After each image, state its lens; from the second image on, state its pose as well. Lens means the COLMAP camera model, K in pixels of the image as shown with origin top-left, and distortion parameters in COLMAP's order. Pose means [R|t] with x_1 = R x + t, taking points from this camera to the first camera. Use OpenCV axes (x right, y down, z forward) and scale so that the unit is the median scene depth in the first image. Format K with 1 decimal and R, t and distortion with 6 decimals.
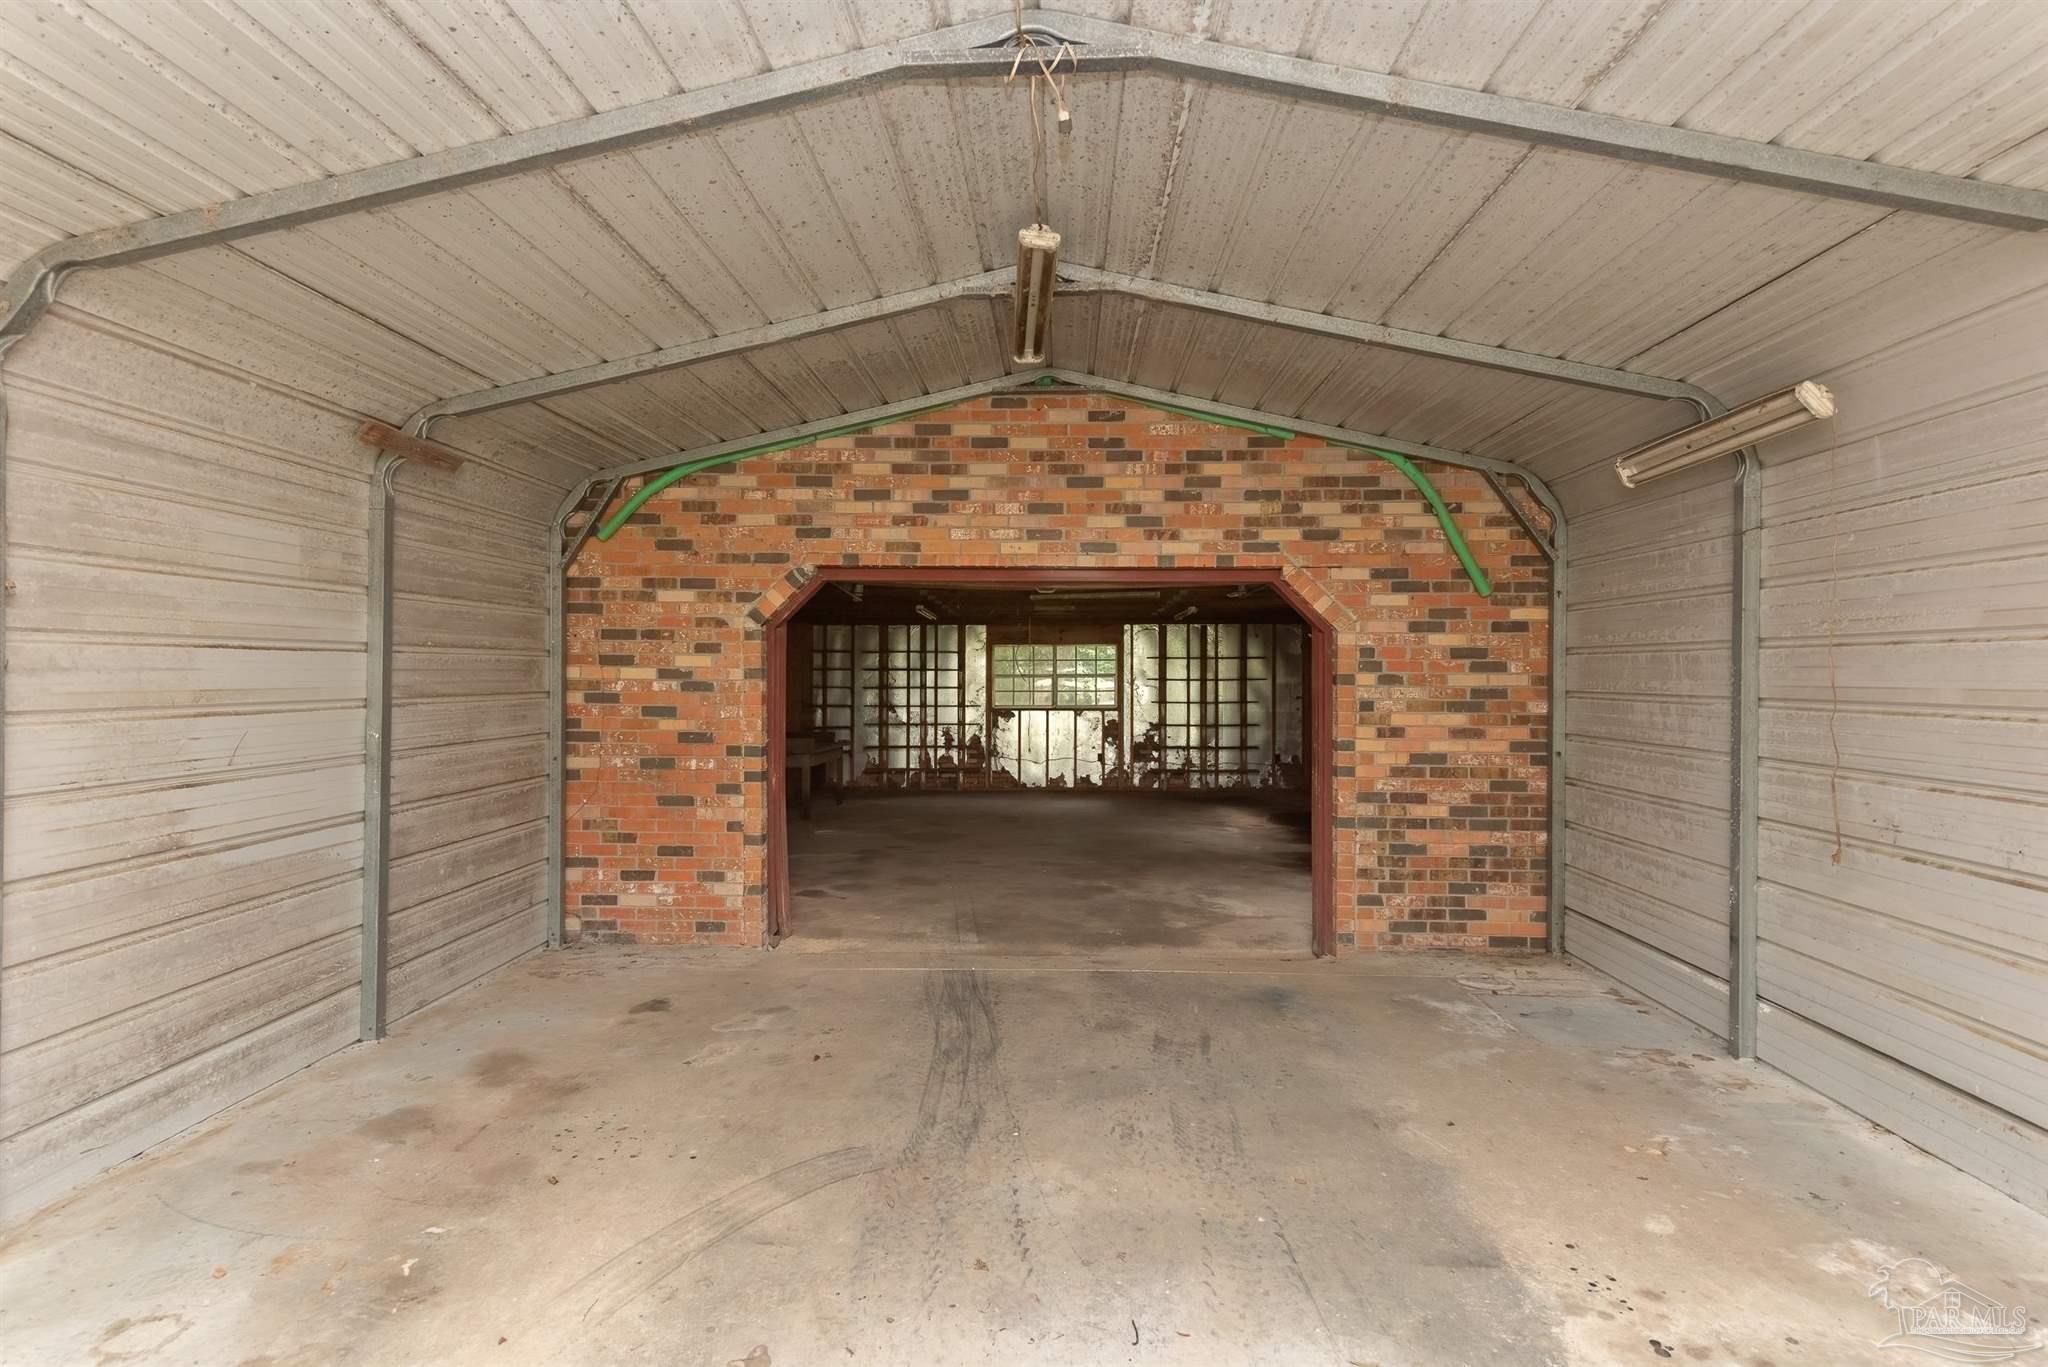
lens RADIAL K [[1138.0, 0, 1024.6], [0, 1138.0, 684.0], [0, 0, 1]] dist [0.000934, 0.000042]
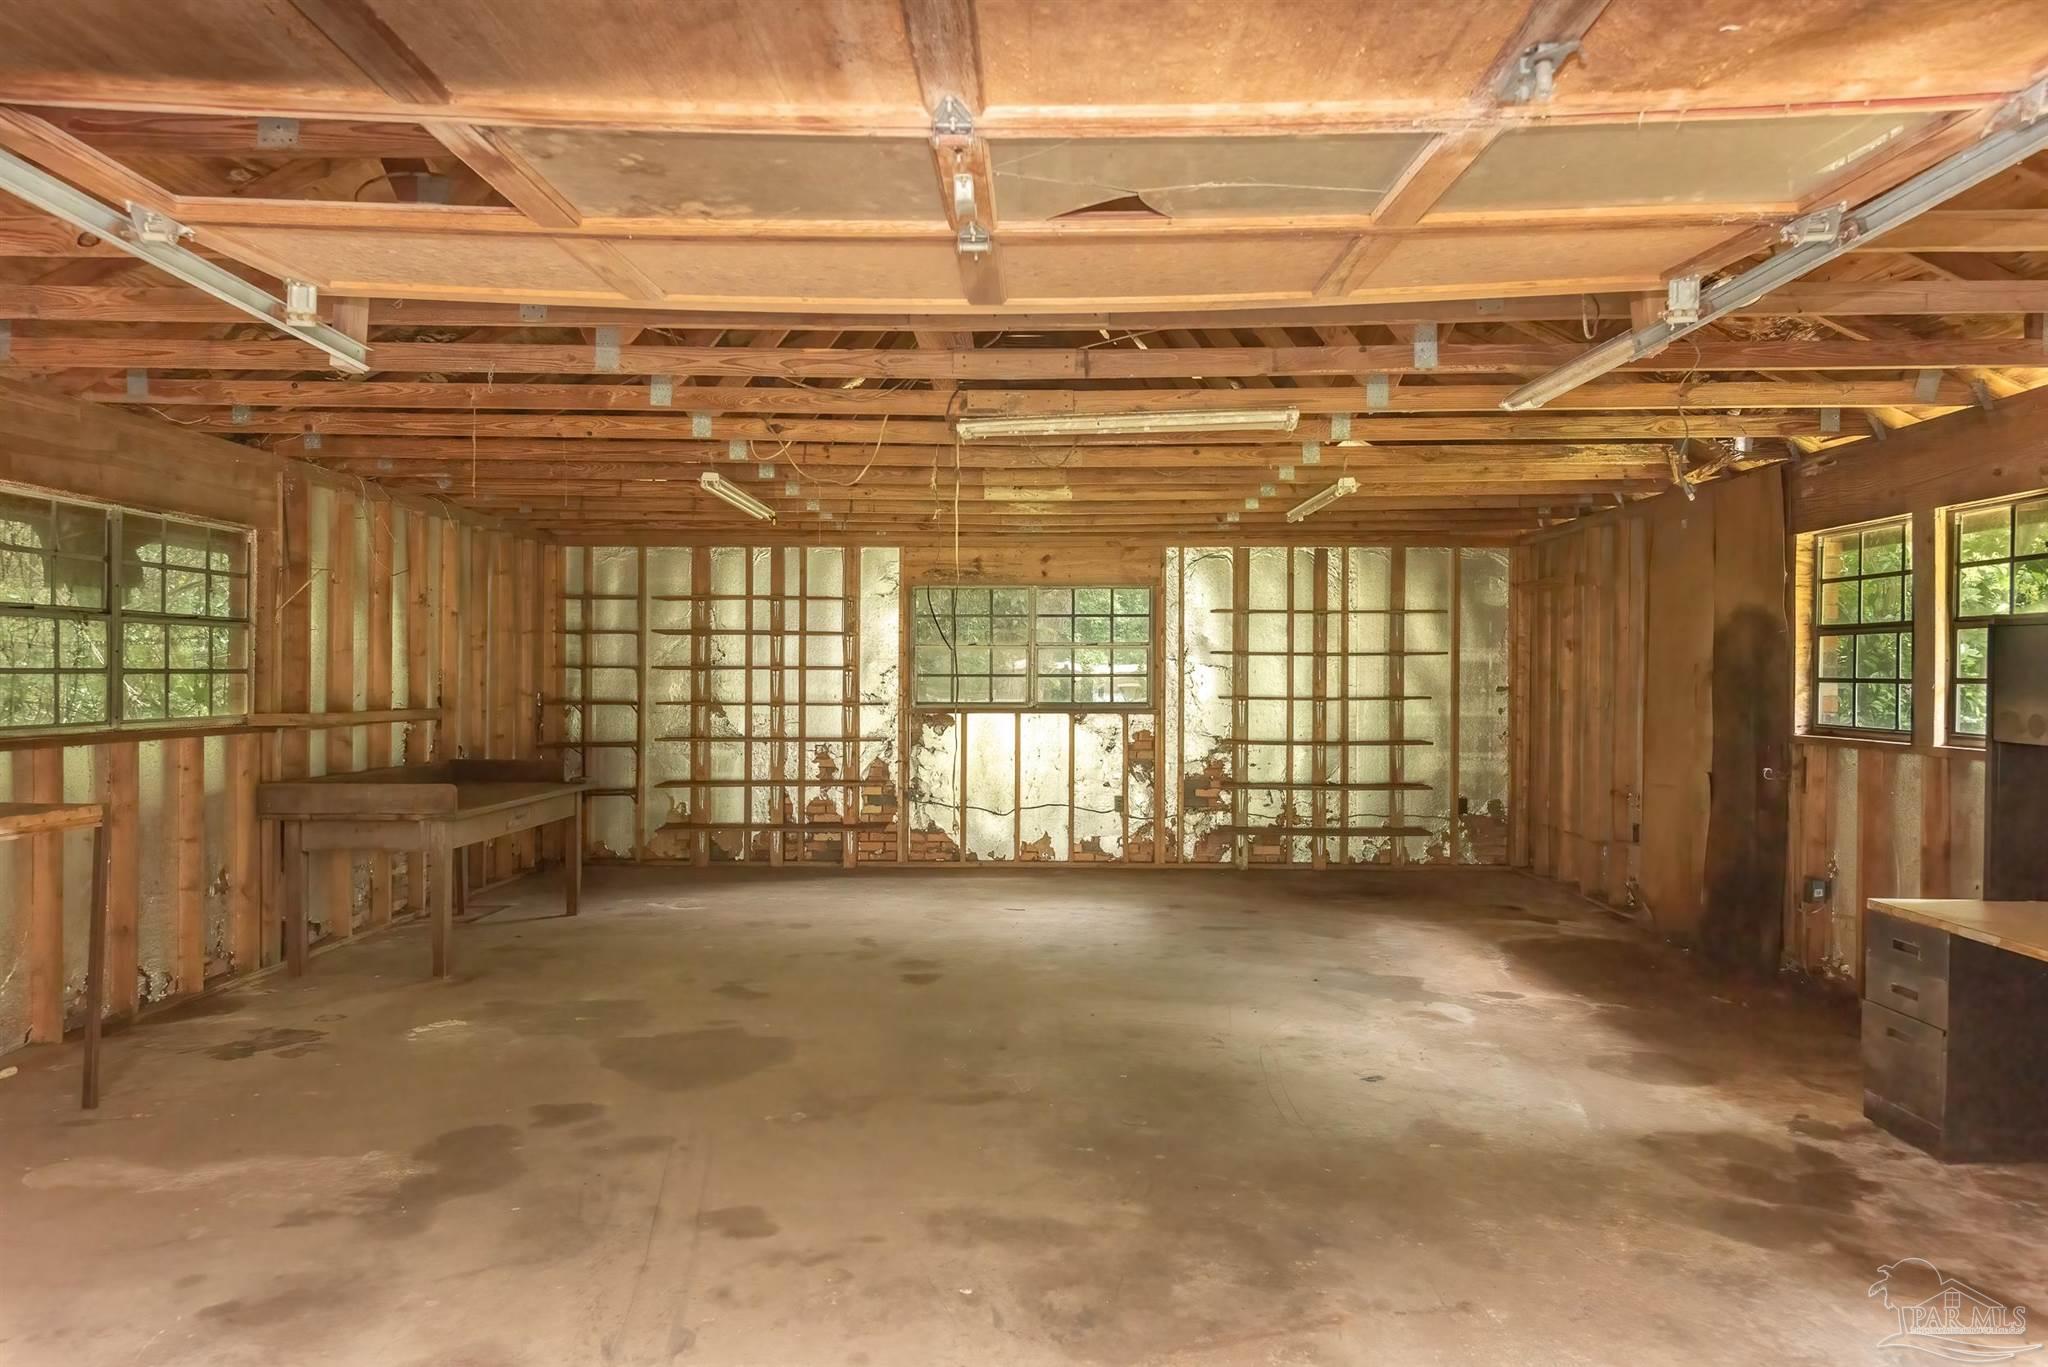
lens RADIAL K [[1358.9, 0, 1024.9], [0, 1358.9, 675.5], [0, 0, 1]] dist [0.000785, -0.000018]
pose [[0.999894, 0.002838, 0.014312, 0.014377], [-0.002951, 0.999965, 0.007858, 0.001674], [-0.014289, -0.007900, 0.999867, 0.382823]]
